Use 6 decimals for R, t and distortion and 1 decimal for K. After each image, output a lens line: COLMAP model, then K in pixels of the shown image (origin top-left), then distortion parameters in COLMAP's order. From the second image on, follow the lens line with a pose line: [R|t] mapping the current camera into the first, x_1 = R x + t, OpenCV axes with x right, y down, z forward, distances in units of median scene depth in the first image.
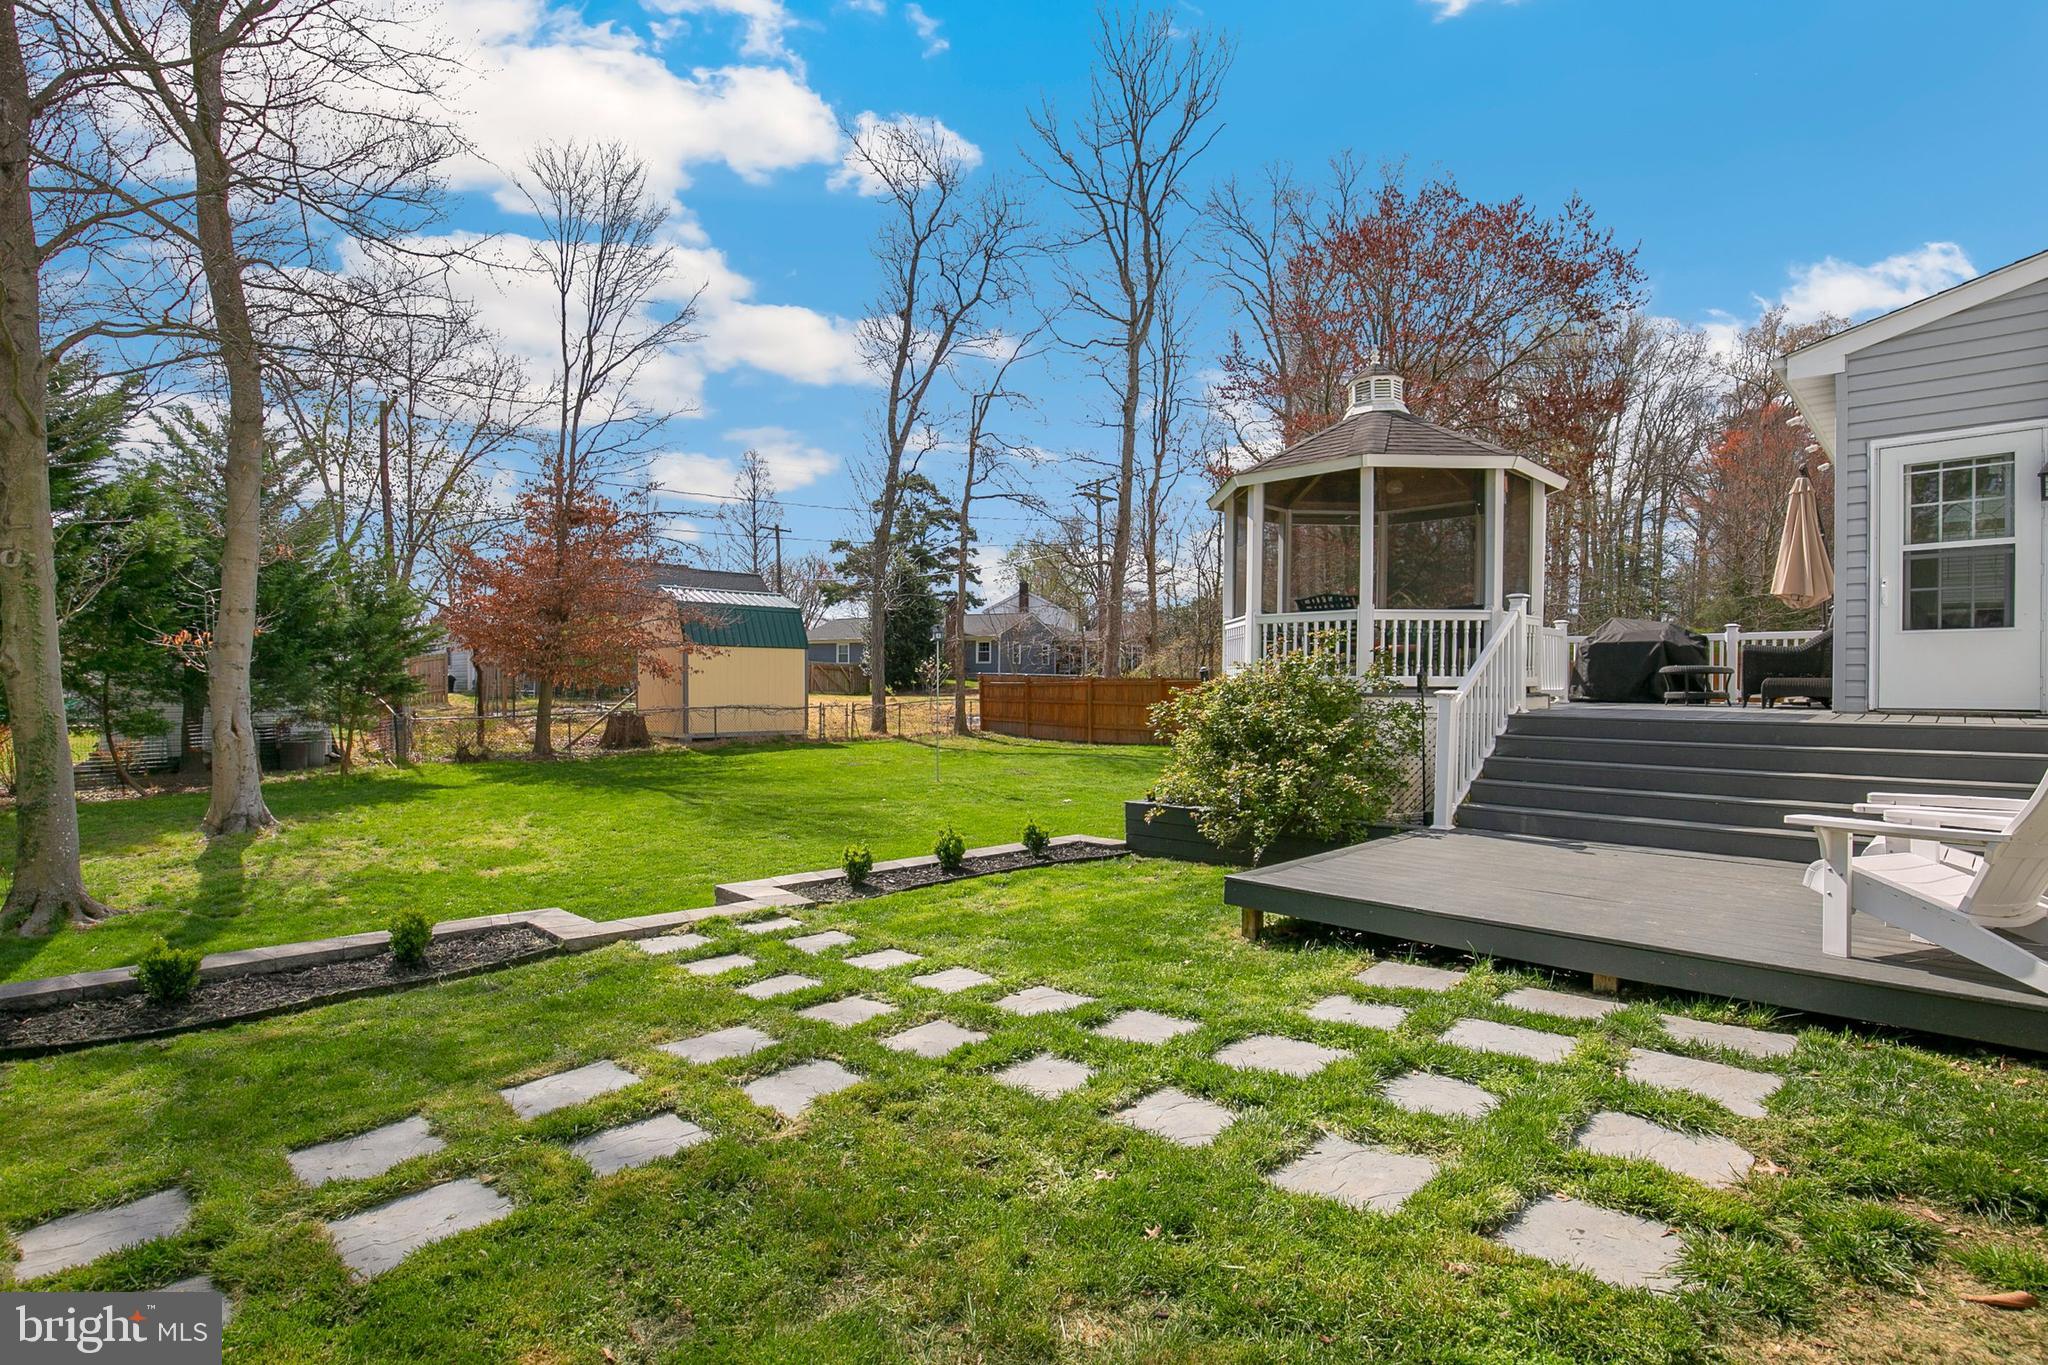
lens RADIAL K [[974.5, 0, 1027.0], [0, 974.5, 683.3], [0, 0, 1]] dist [-0.035085, 0.003497]
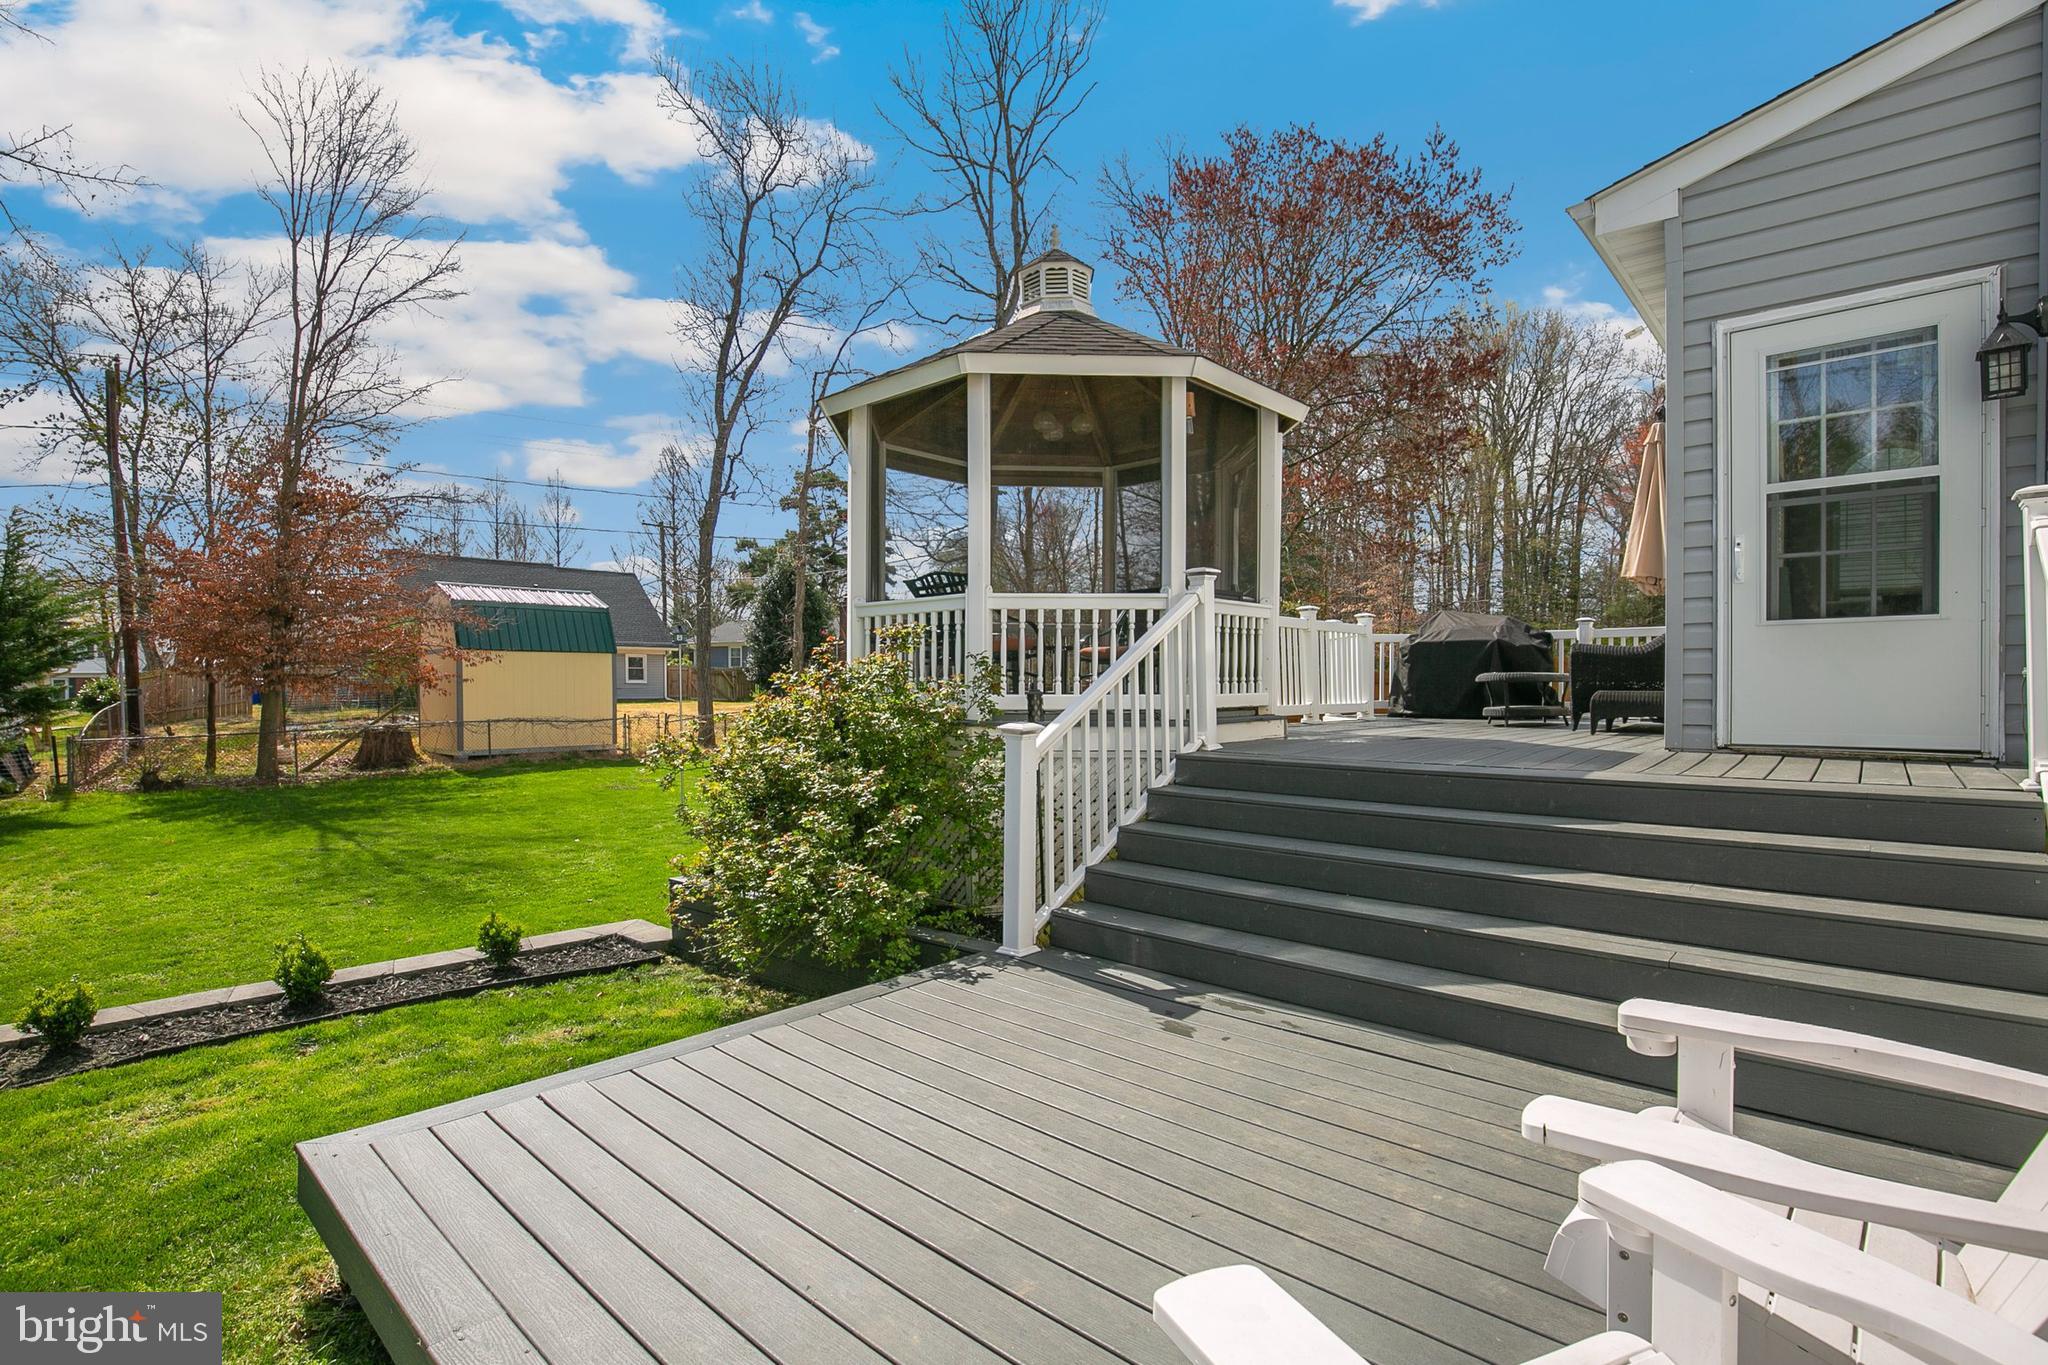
lens RADIAL K [[974.5, 0, 1017.4], [0, 974.5, 687.5], [0, 0, 1]] dist [-0.035085, 0.003497]
pose [[0.998865, -0.006776, 0.047143, 0.232385], [0.006666, 0.999975, 0.002473, -0.009344], [-0.047158, -0.002156, 0.998885, 0.228672]]
